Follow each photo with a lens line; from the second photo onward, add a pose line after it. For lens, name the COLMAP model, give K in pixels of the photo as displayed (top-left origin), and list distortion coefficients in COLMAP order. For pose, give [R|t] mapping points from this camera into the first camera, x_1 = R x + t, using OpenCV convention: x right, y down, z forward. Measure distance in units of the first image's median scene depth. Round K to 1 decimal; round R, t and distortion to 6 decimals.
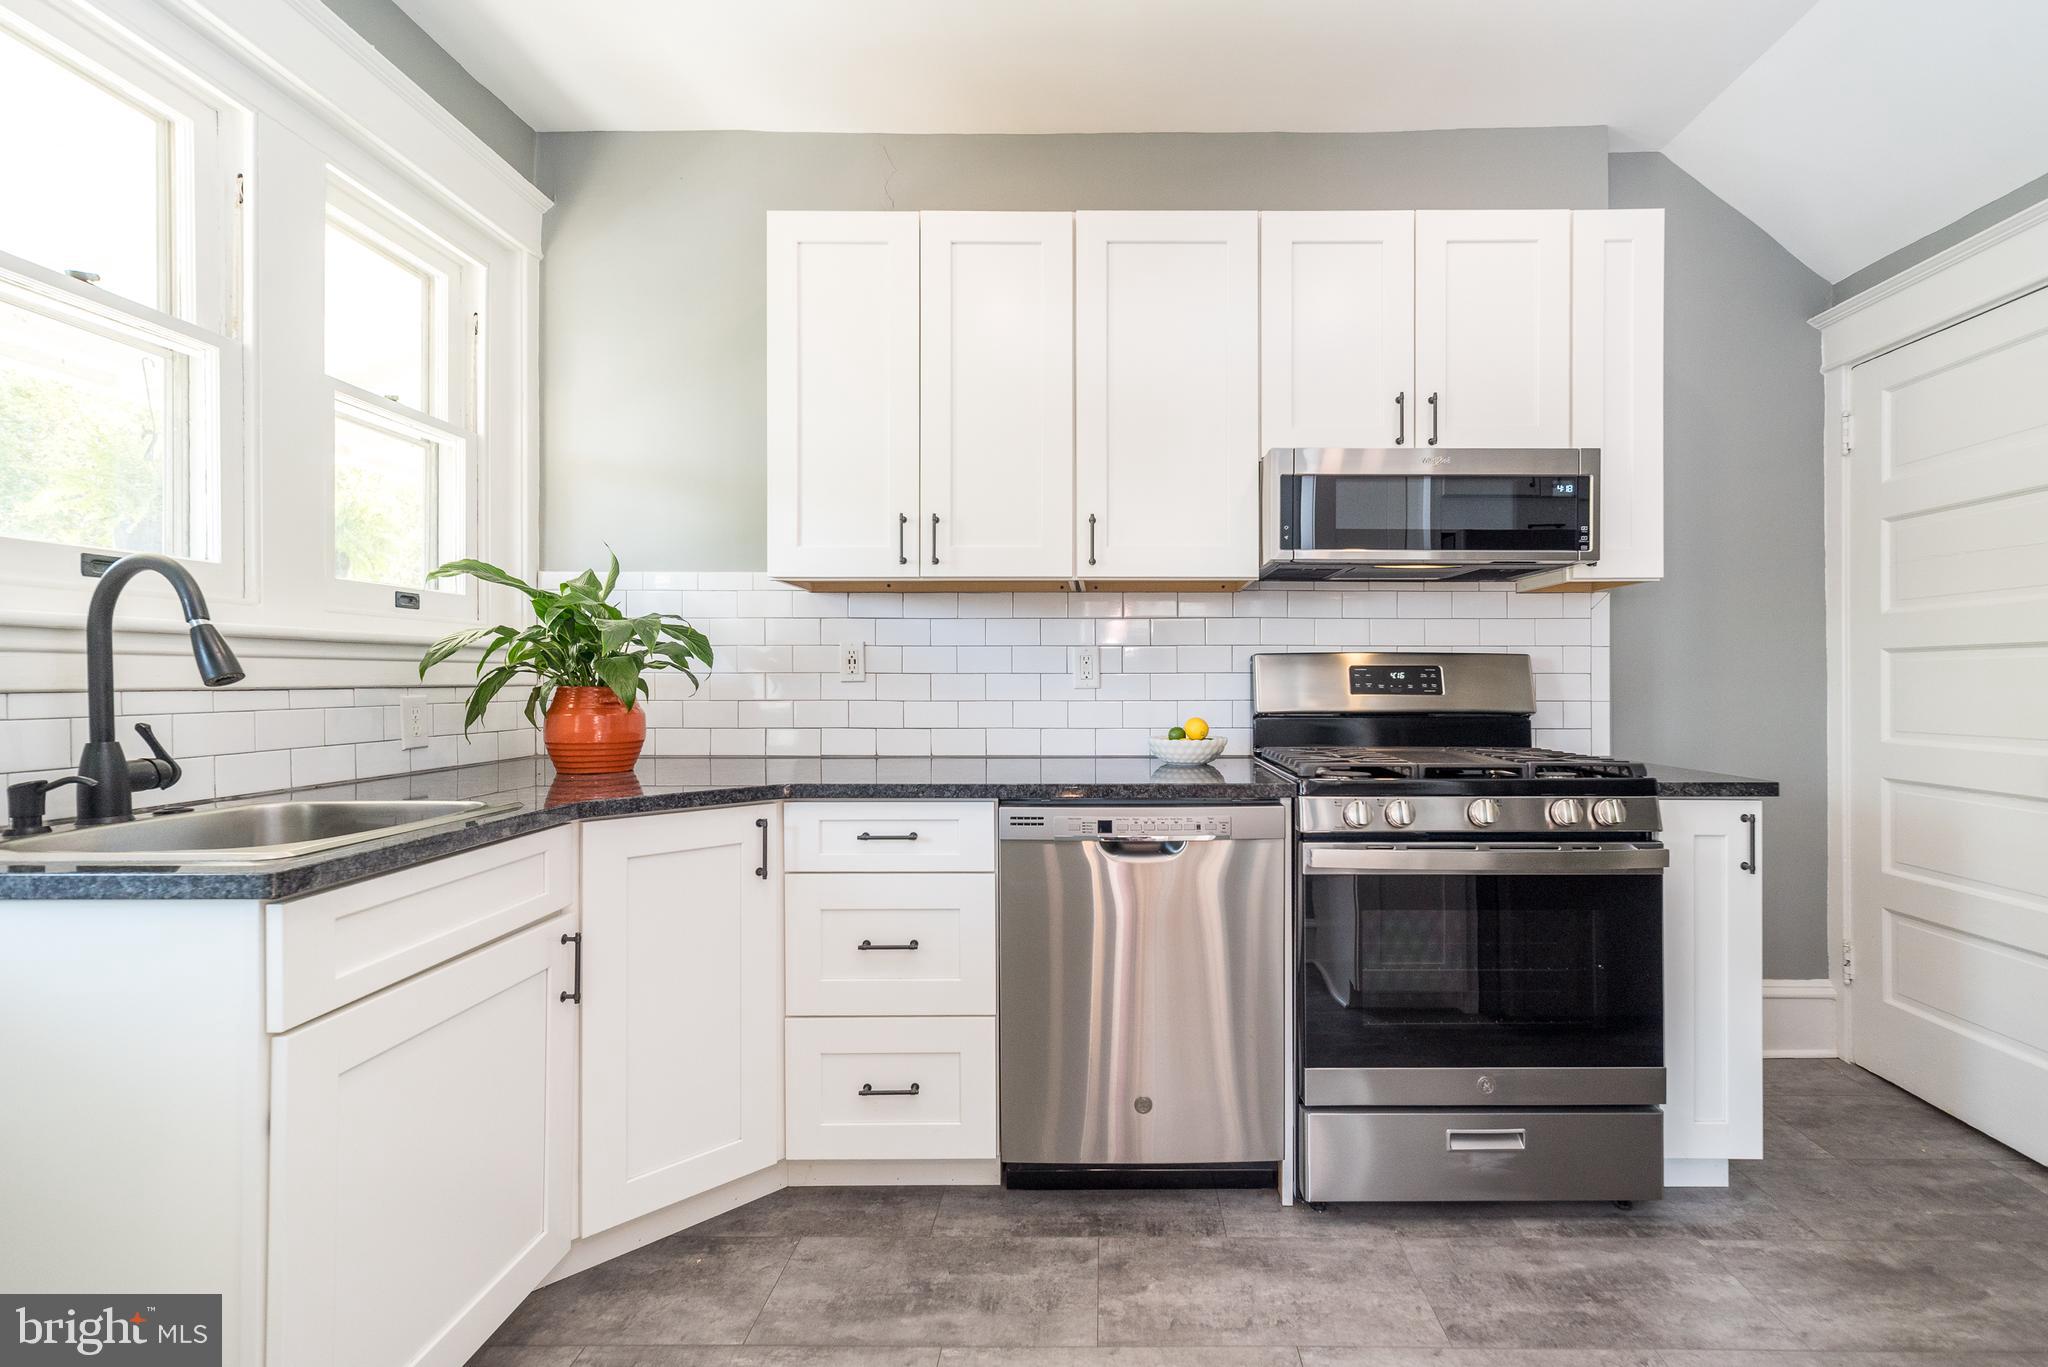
lens RADIAL K [[908.6, 0, 1069.4], [0, 908.6, 682.9], [0, 0, 1]] dist [0.008999, 0.001445]
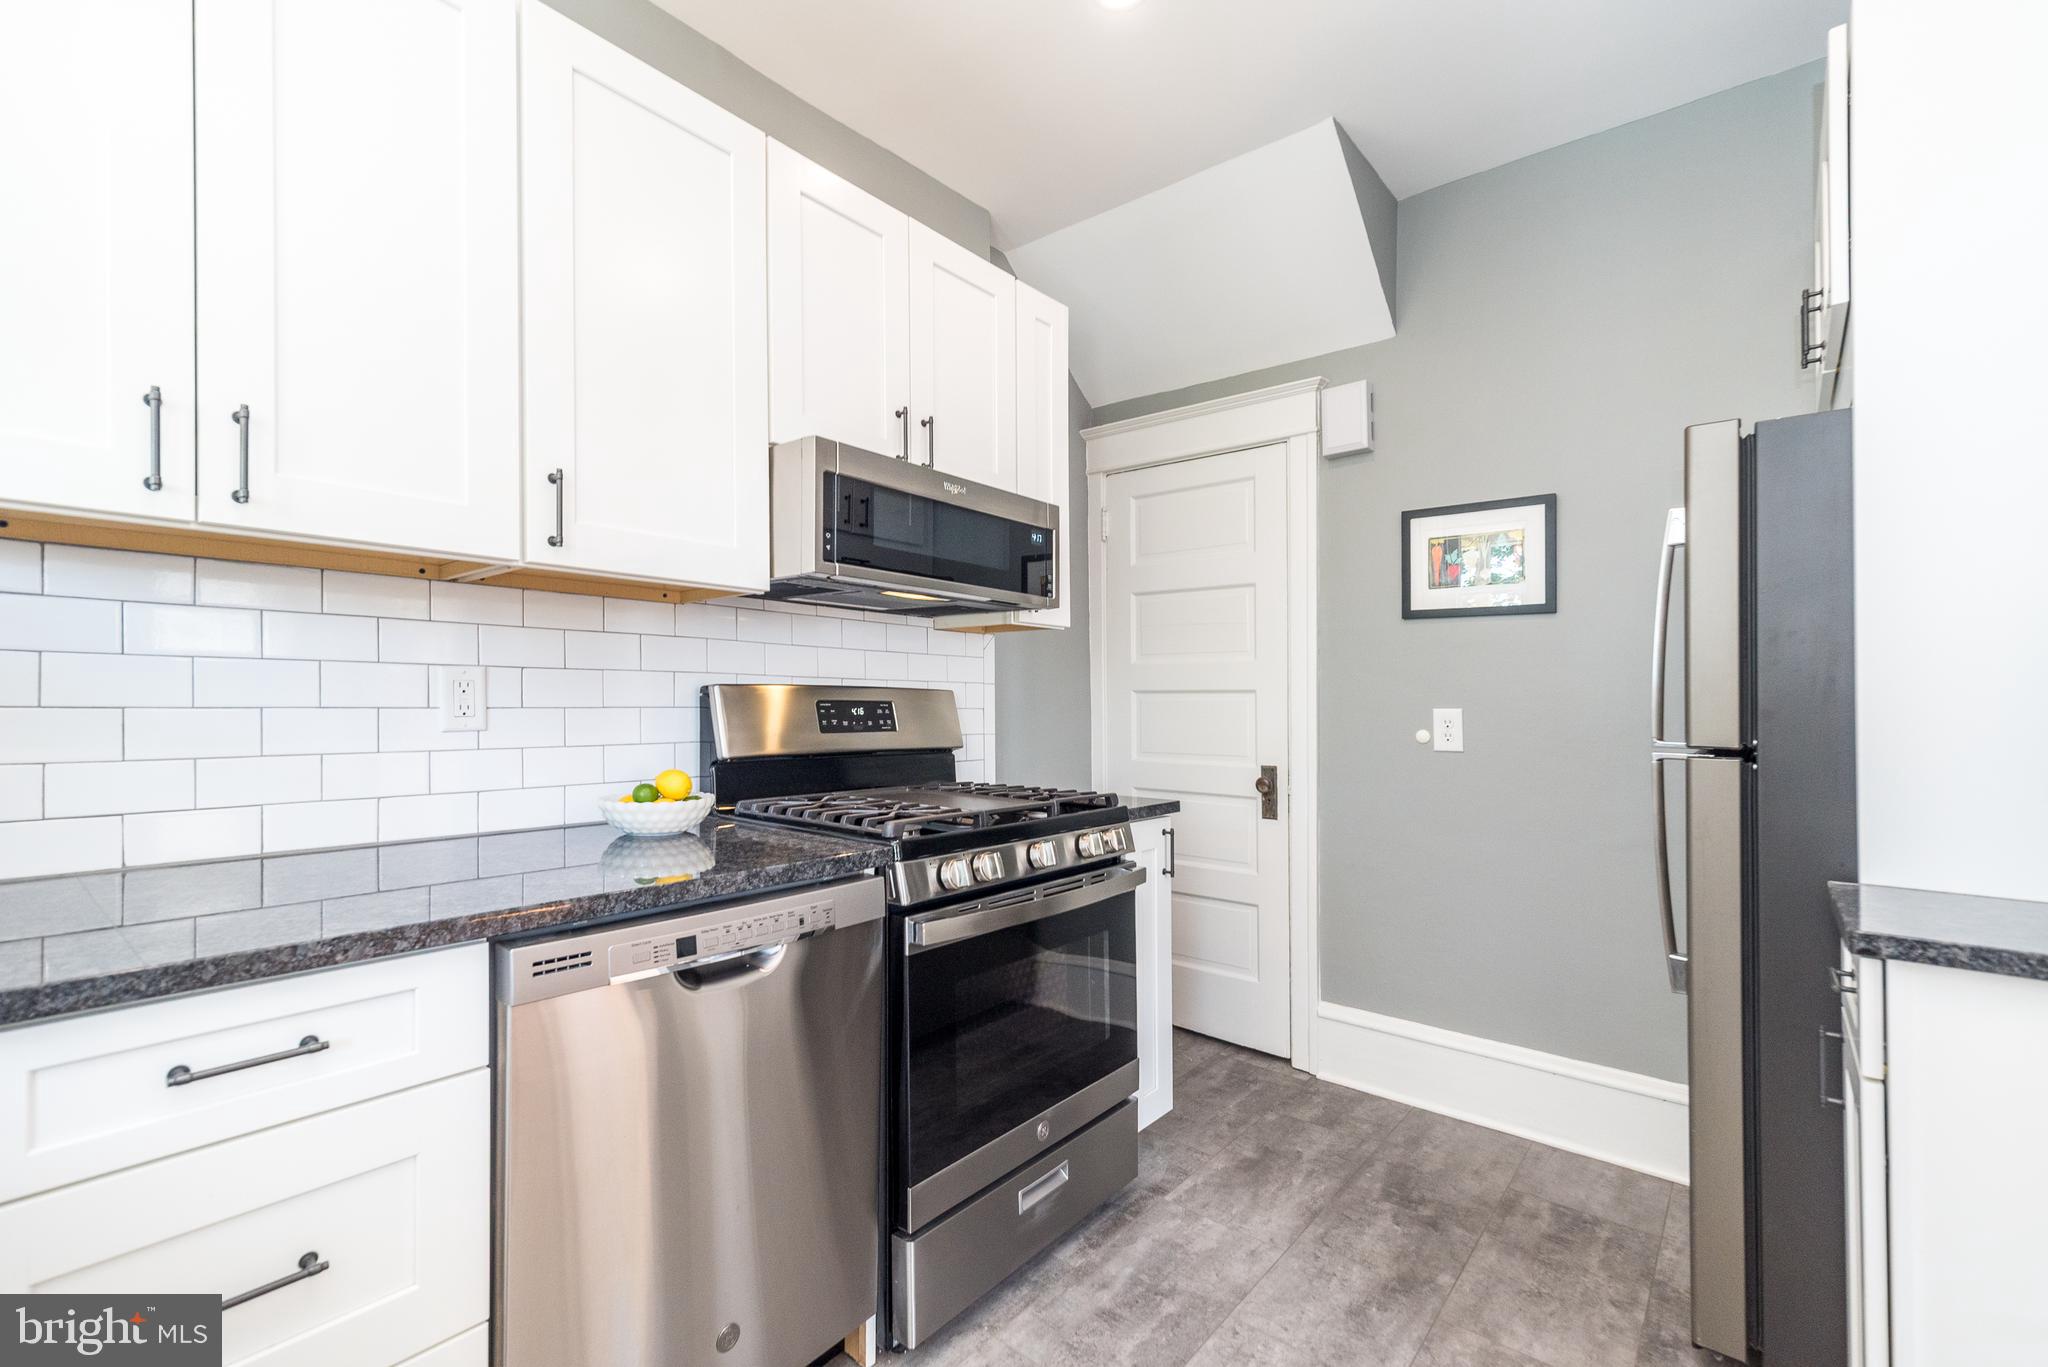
lens RADIAL K [[908.6, 0, 1057.8], [0, 908.6, 698.7], [0, 0, 1]] dist [0.008999, 0.001445]
pose [[0.632960, 0.010149, 0.774118, -0.285289], [-0.005274, 0.999947, -0.008798, -0.017998], [-0.774166, 0.001487, 0.632981, 0.340166]]
